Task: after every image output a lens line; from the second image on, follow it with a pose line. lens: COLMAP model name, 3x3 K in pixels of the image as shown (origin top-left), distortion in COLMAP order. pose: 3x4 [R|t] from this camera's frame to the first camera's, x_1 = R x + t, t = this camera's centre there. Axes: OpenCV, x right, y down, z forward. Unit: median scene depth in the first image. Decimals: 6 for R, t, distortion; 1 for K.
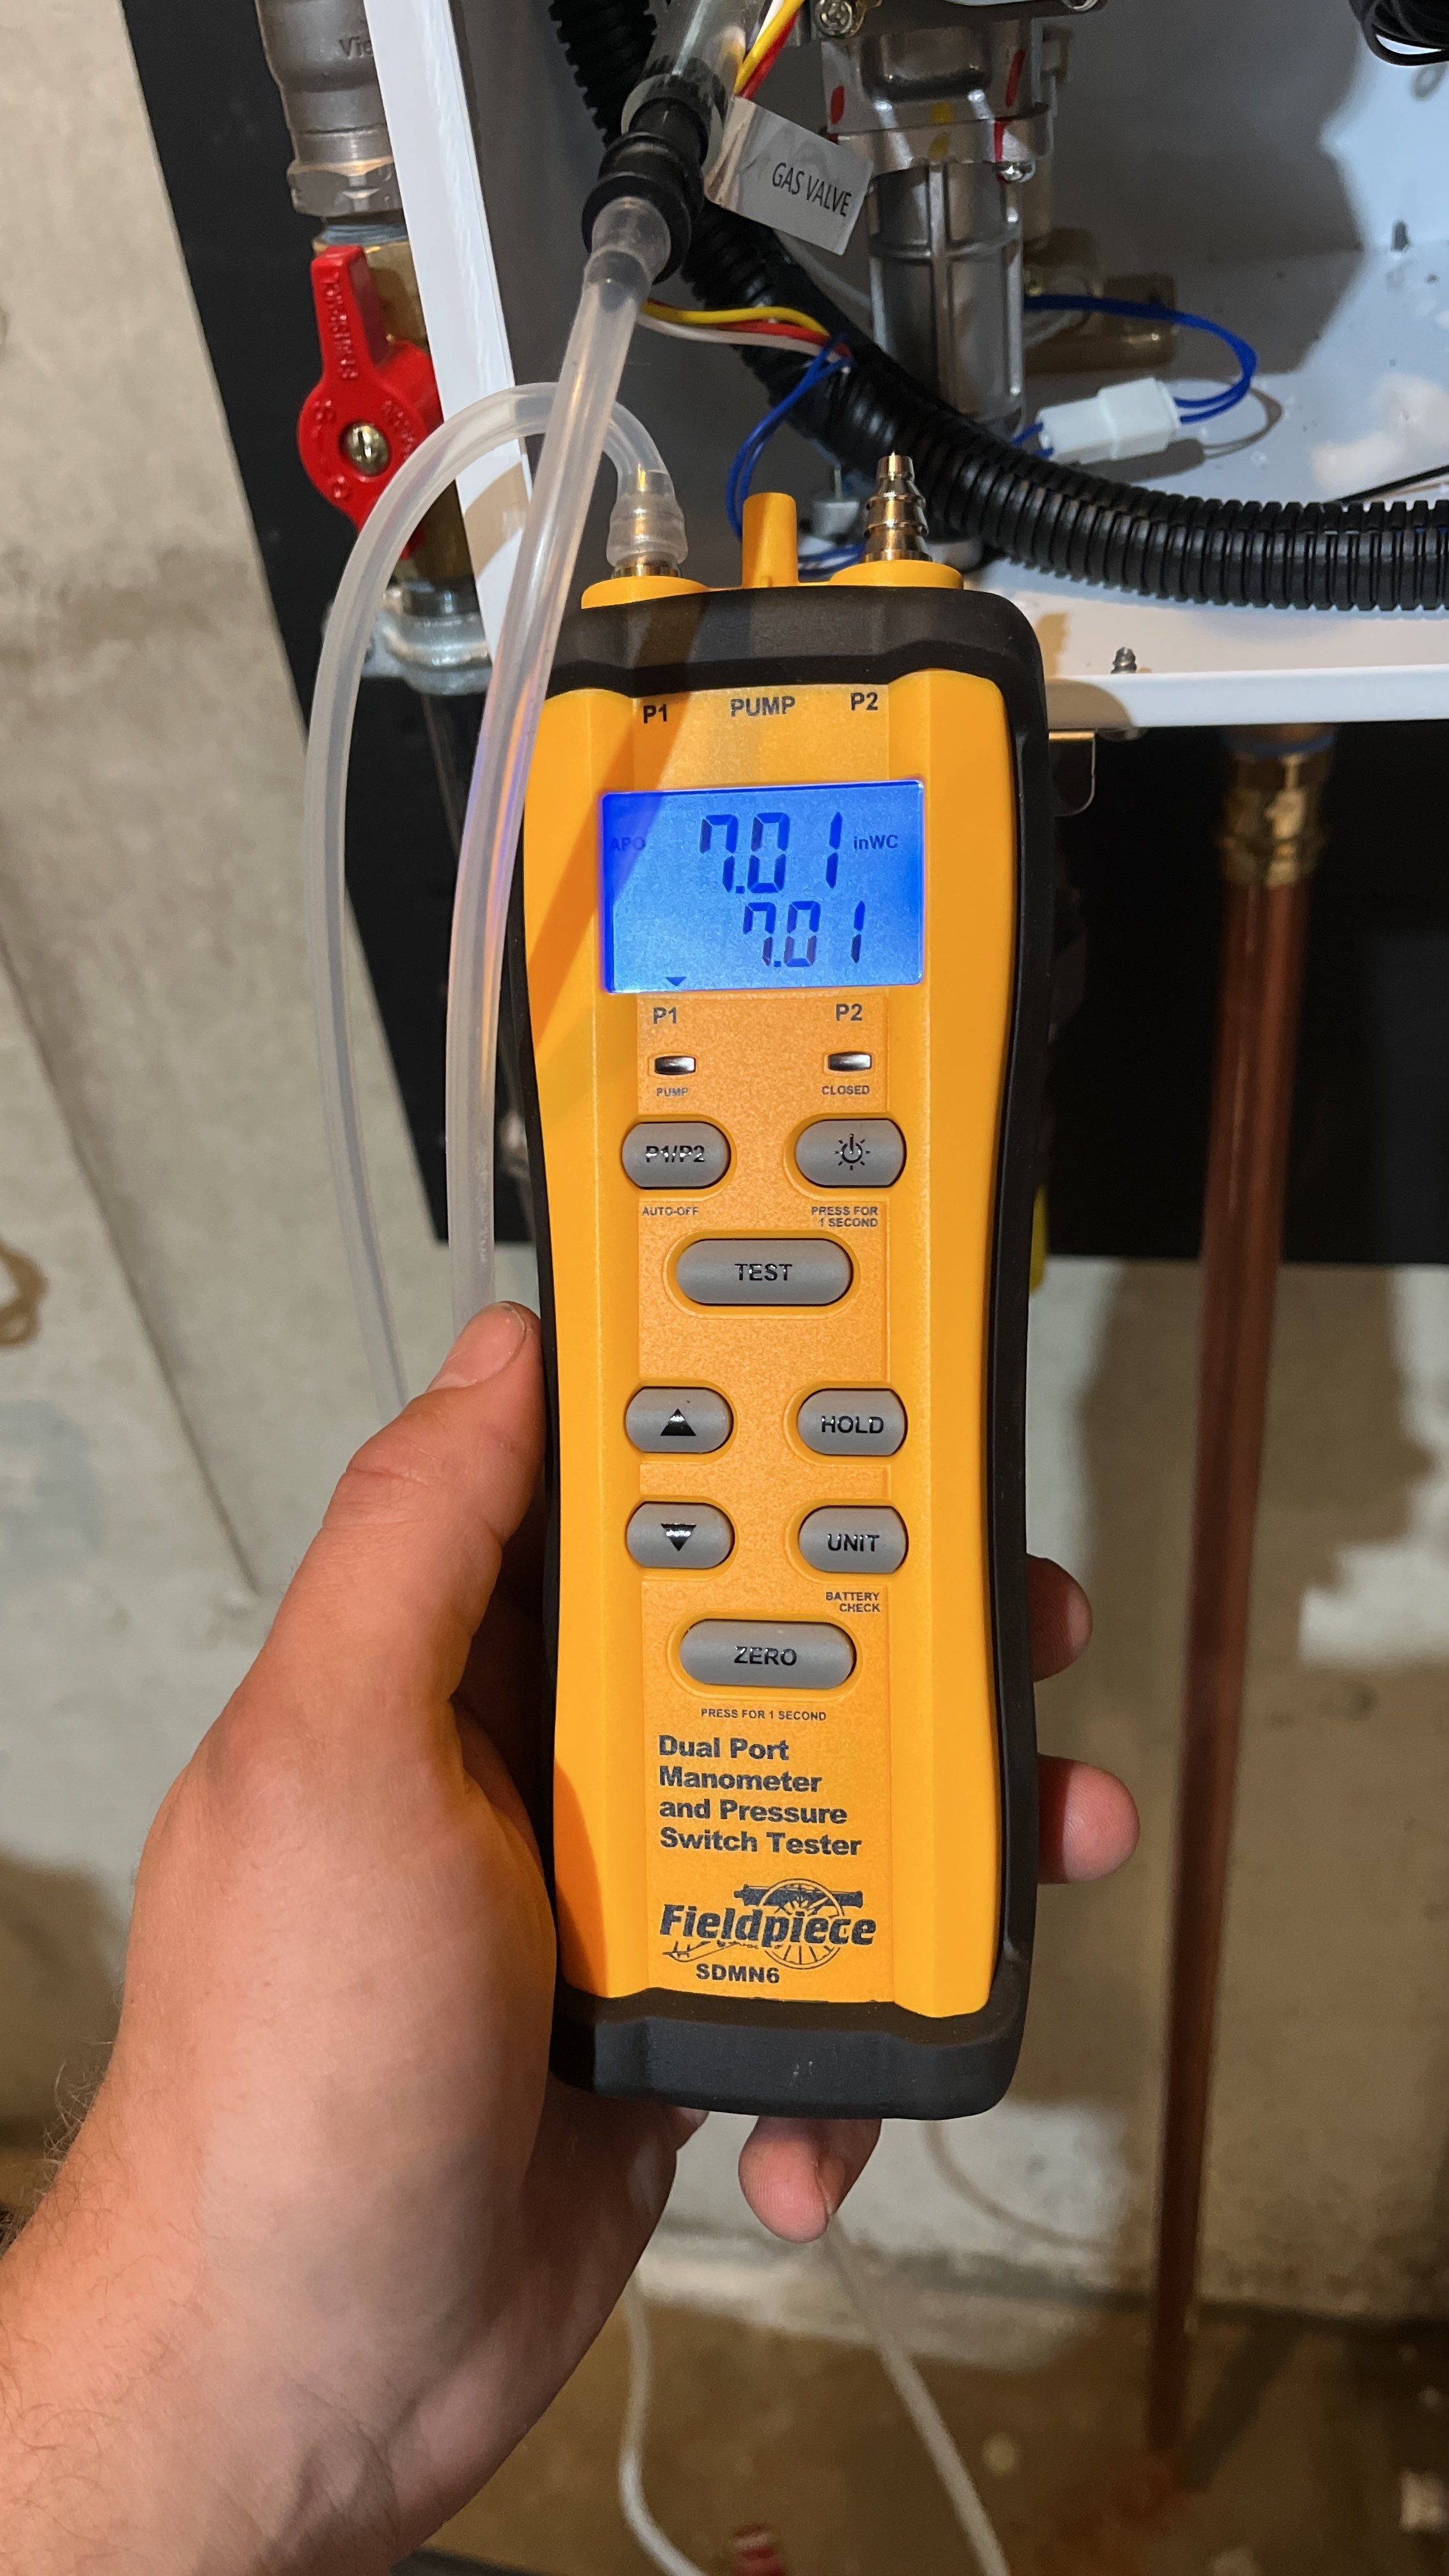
lens RADIAL K [[1965.2, 0, 720.0], [0, 1965.2, 1308.0], [0, 0, 1]] dist [0.070464, -0.097246]
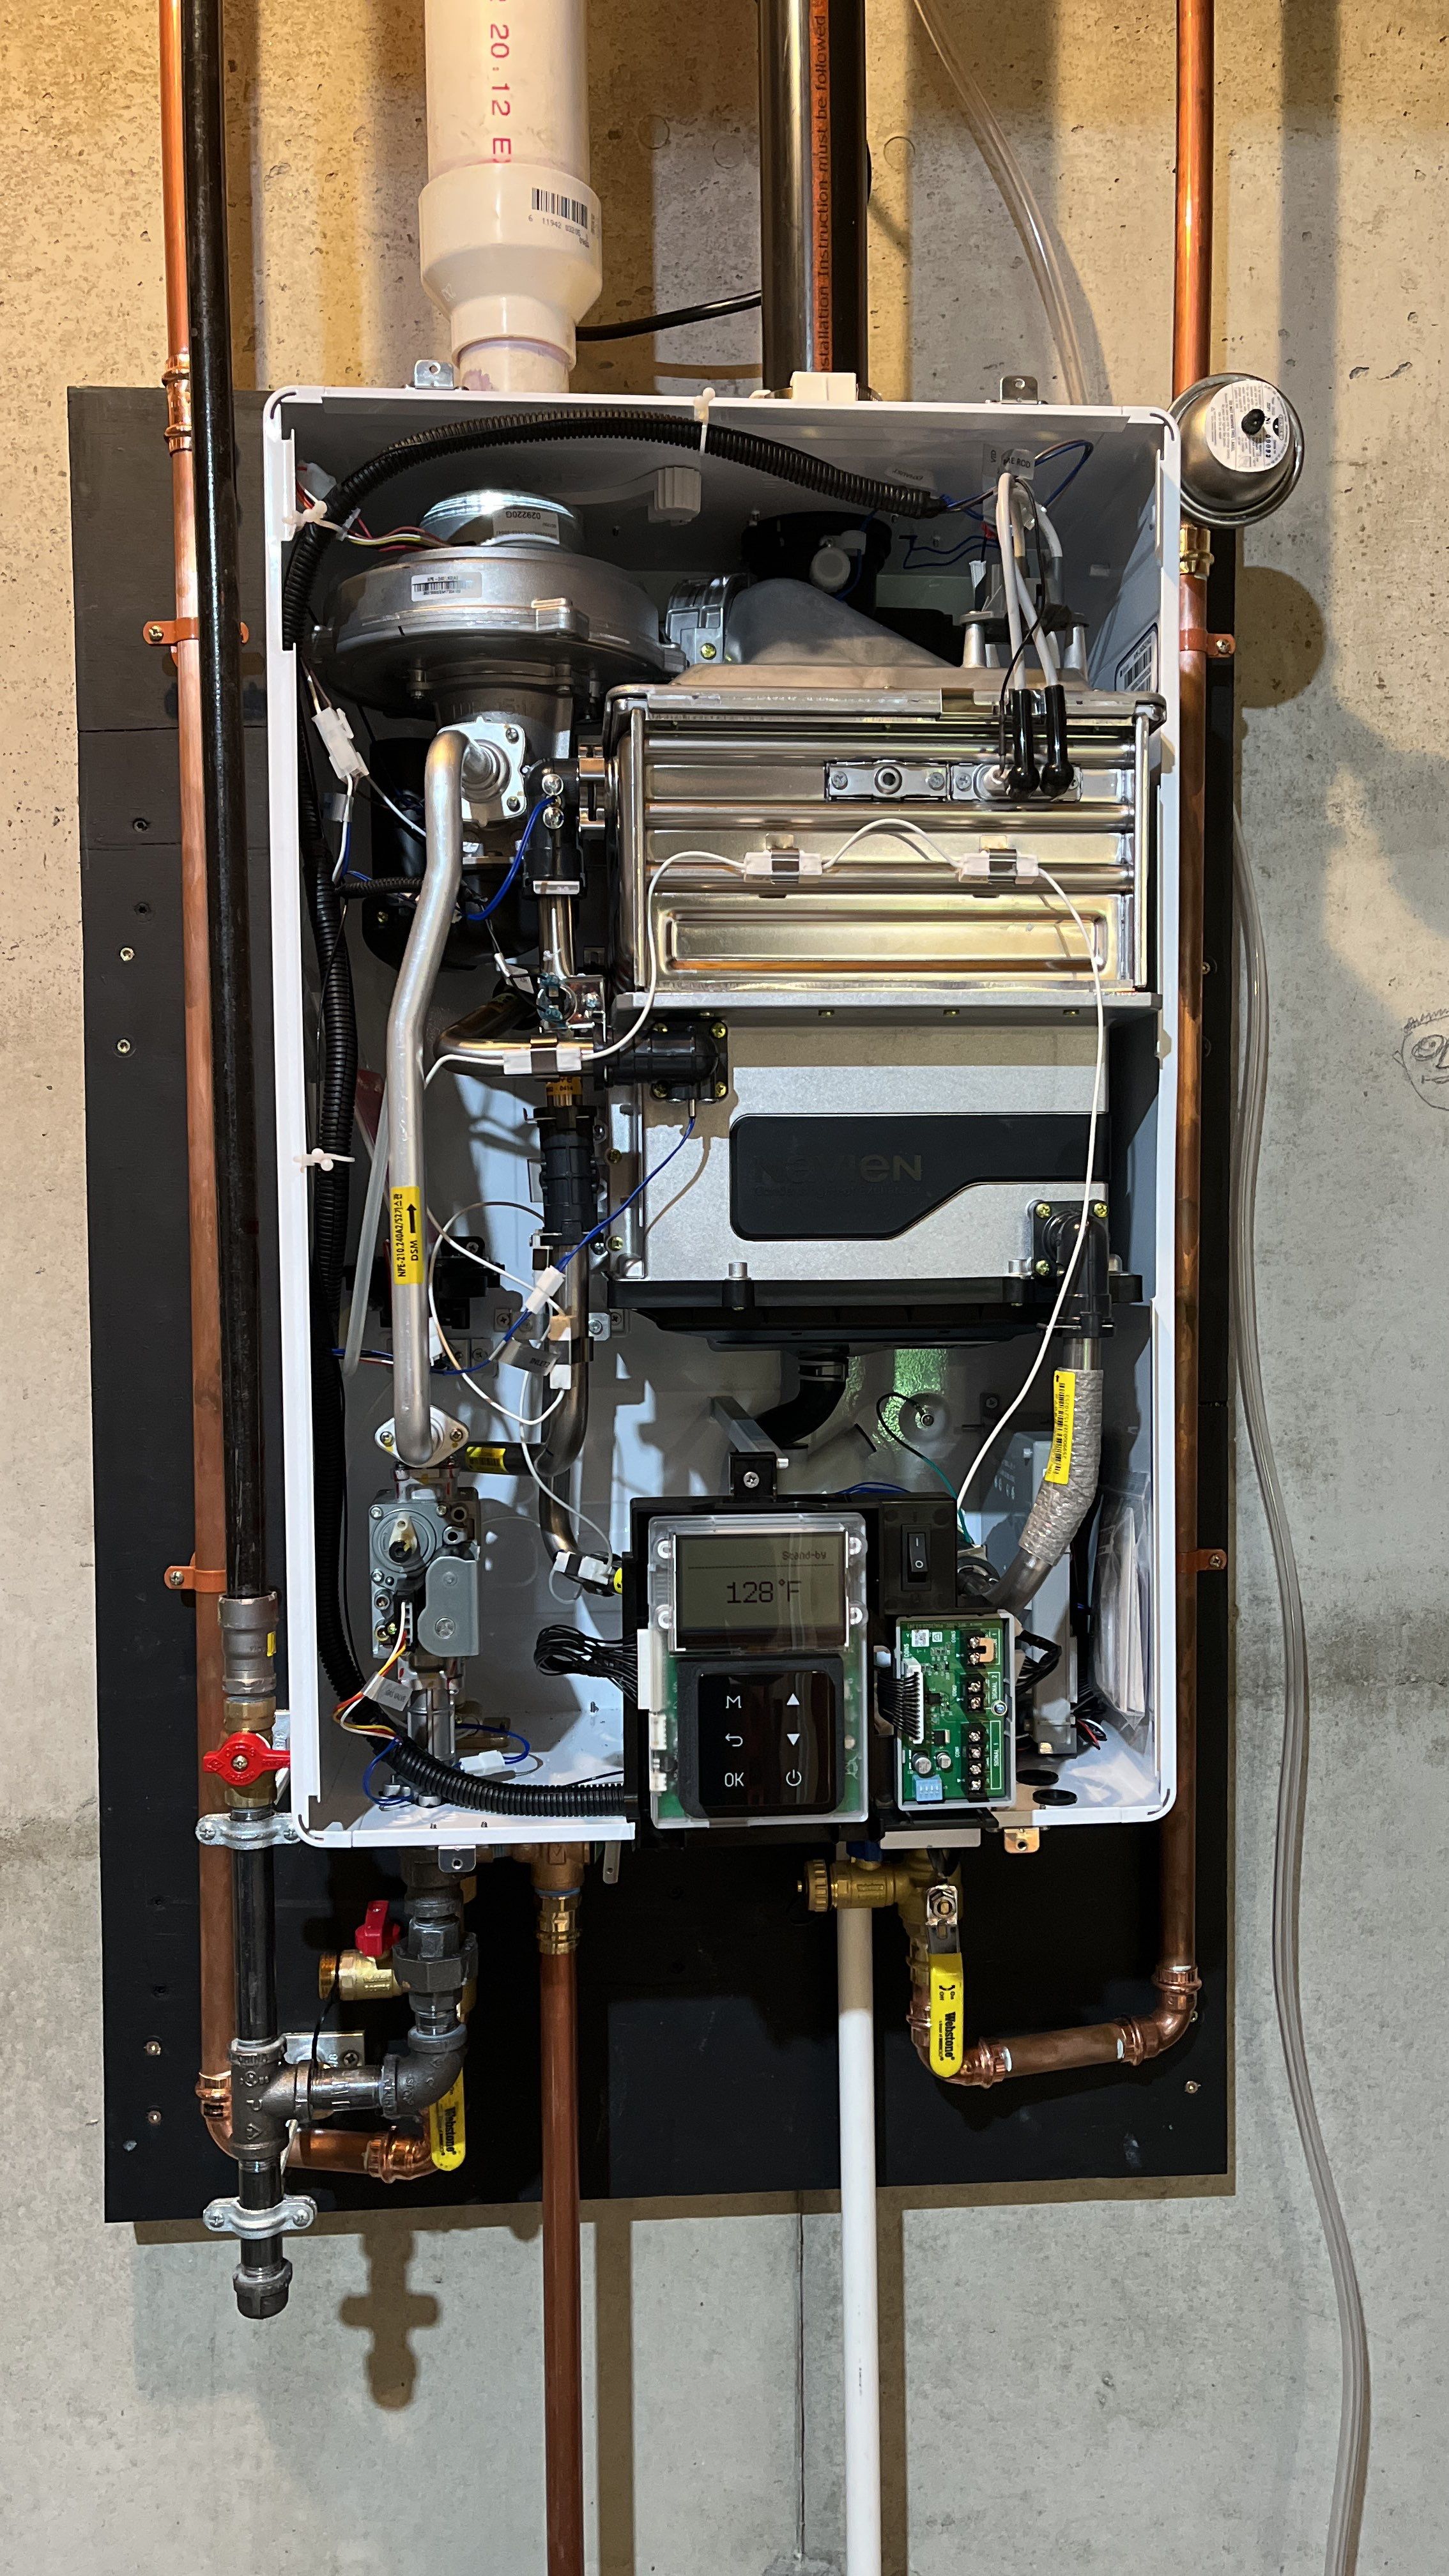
lens RADIAL K [[1965.2, 0, 720.0], [0, 1965.2, 1308.0], [0, 0, 1]] dist [0.070464, -0.097246]
pose [[0.967027, 0.088489, 0.238808, -0.171522], [0.077129, 0.791901, -0.605759, 0.619027], [-0.242715, 0.604204, 0.758964, -1.297374]]
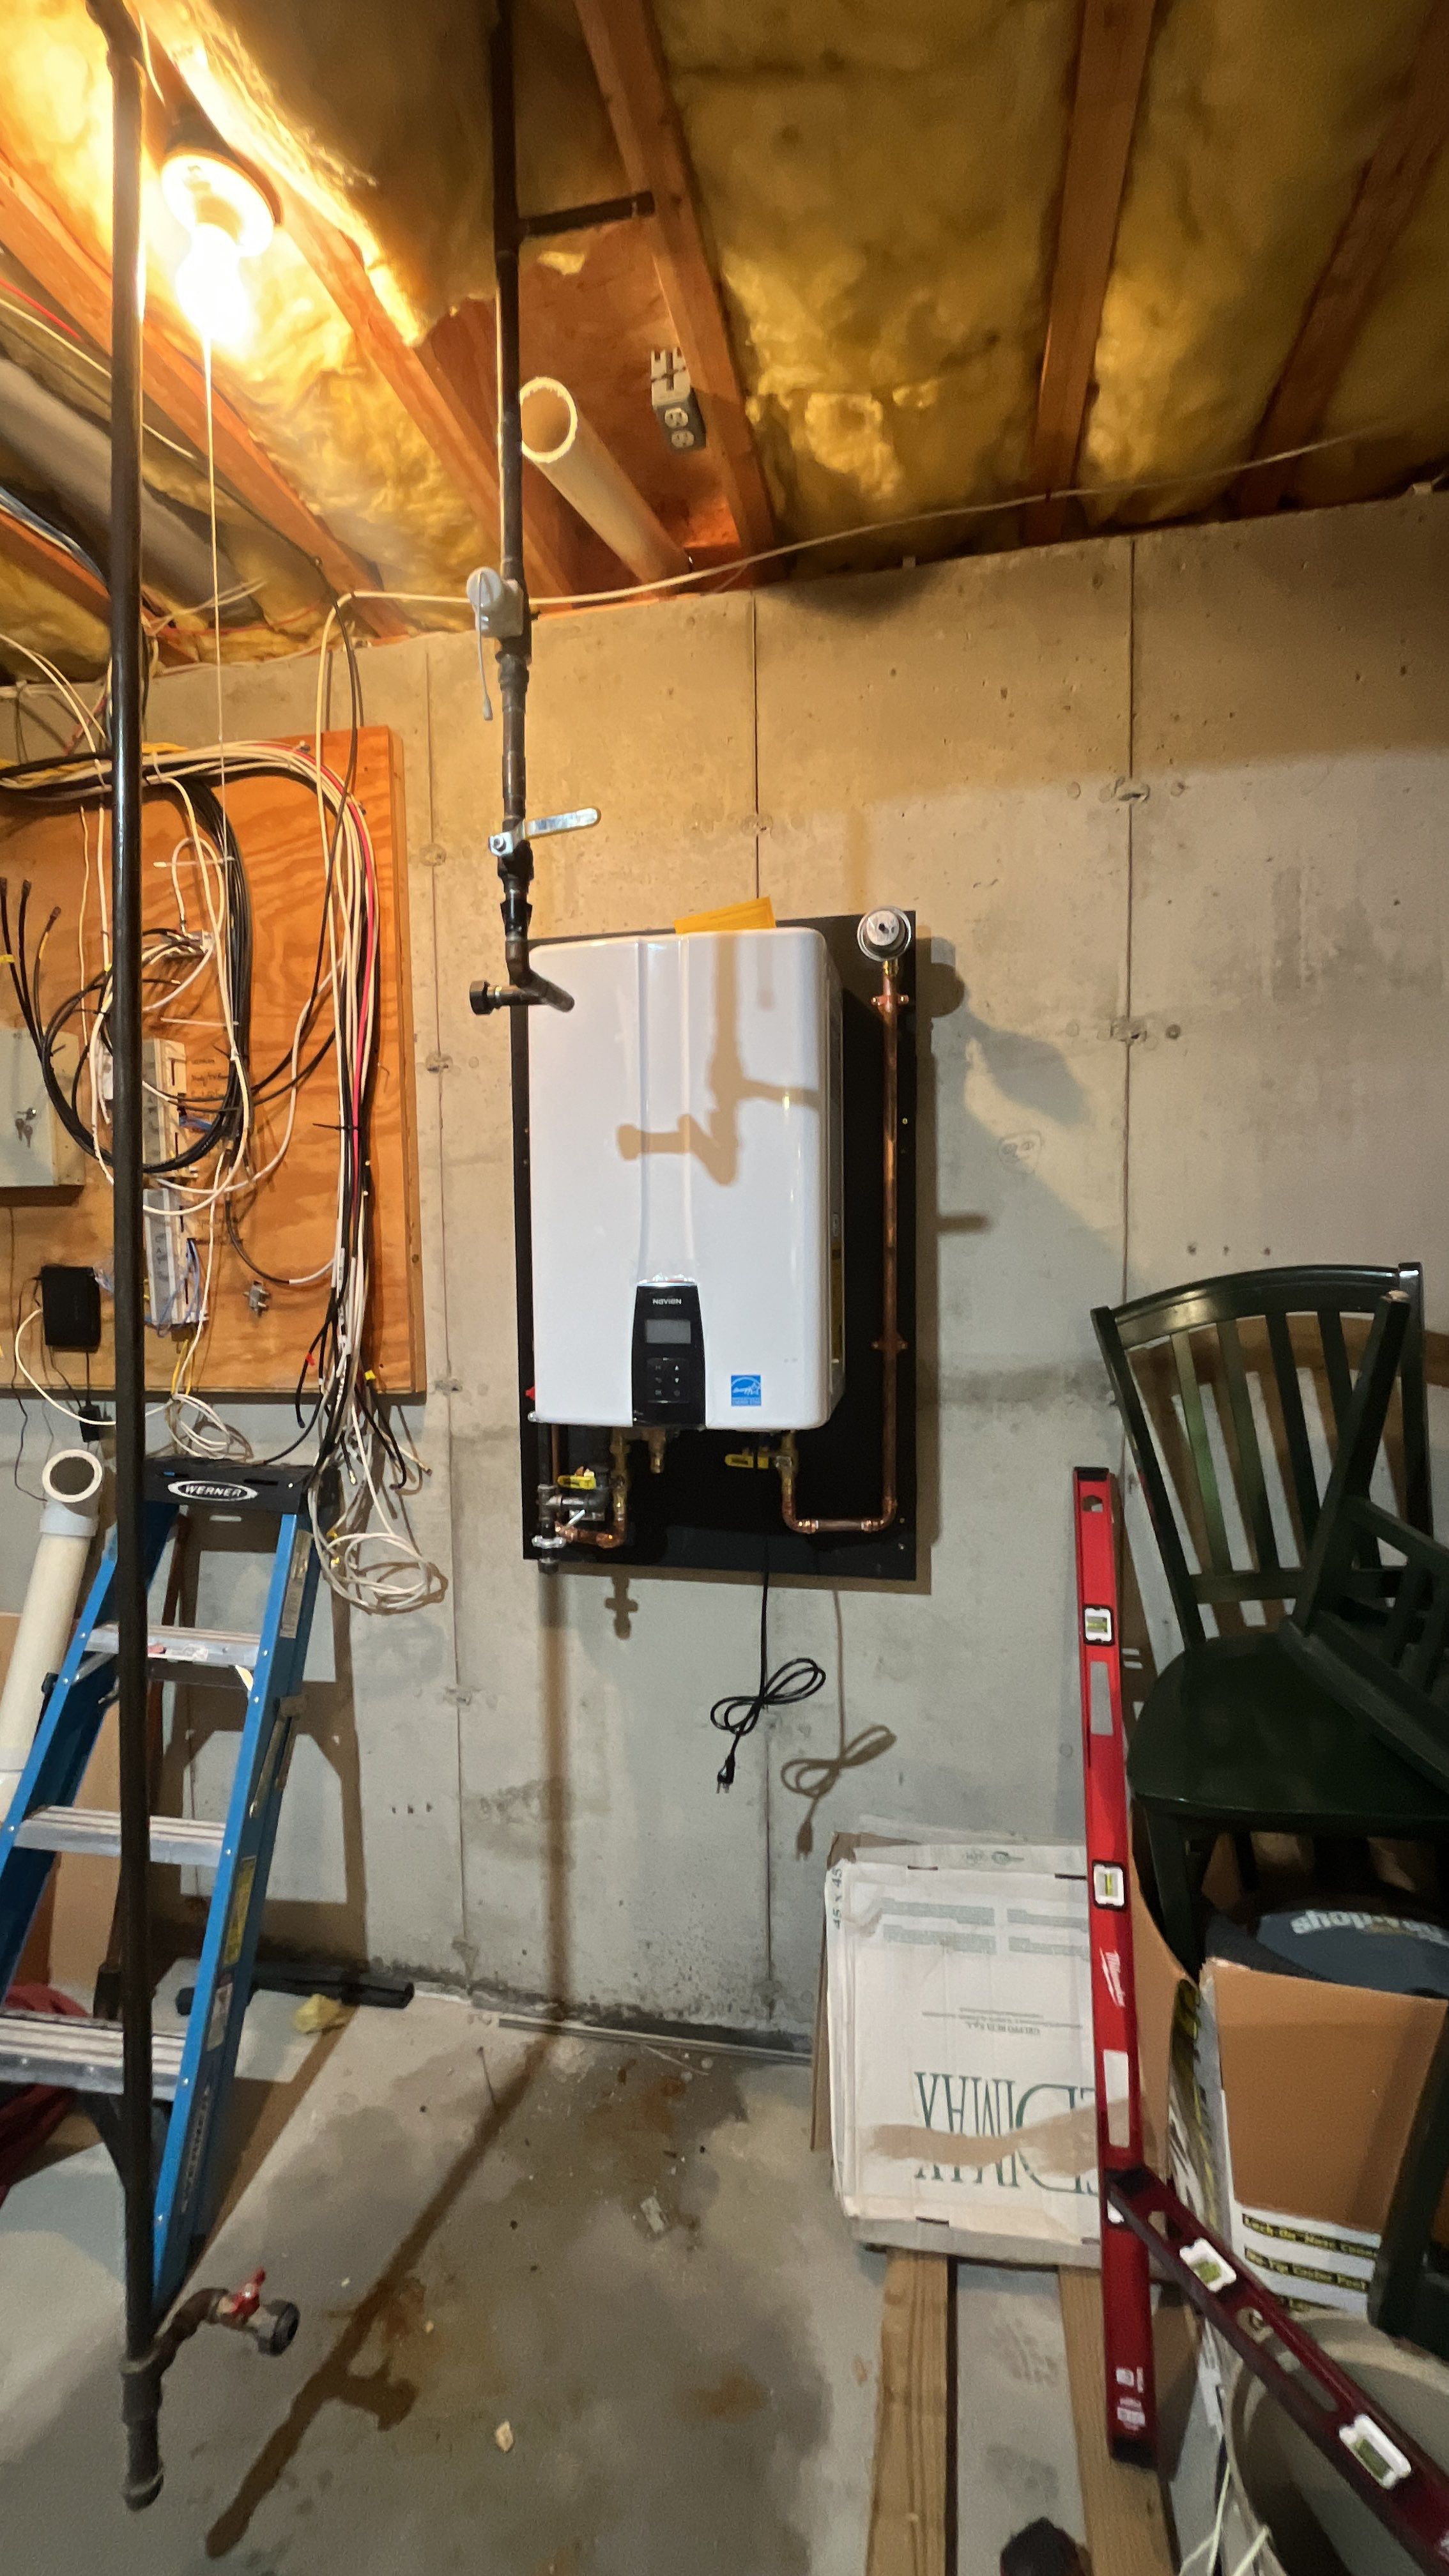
lens RADIAL K [[1037.1, 0, 725.9], [0, 1037.1, 1294.0], [0, 0, 1]] dist [-0.004035, 0.000392]
pose [[0.994642, 0.095794, -0.038871, 0.591839], [-0.100223, 0.801282, -0.589832, 1.372540], [-0.025355, 0.590568, 0.806590, -2.243381]]
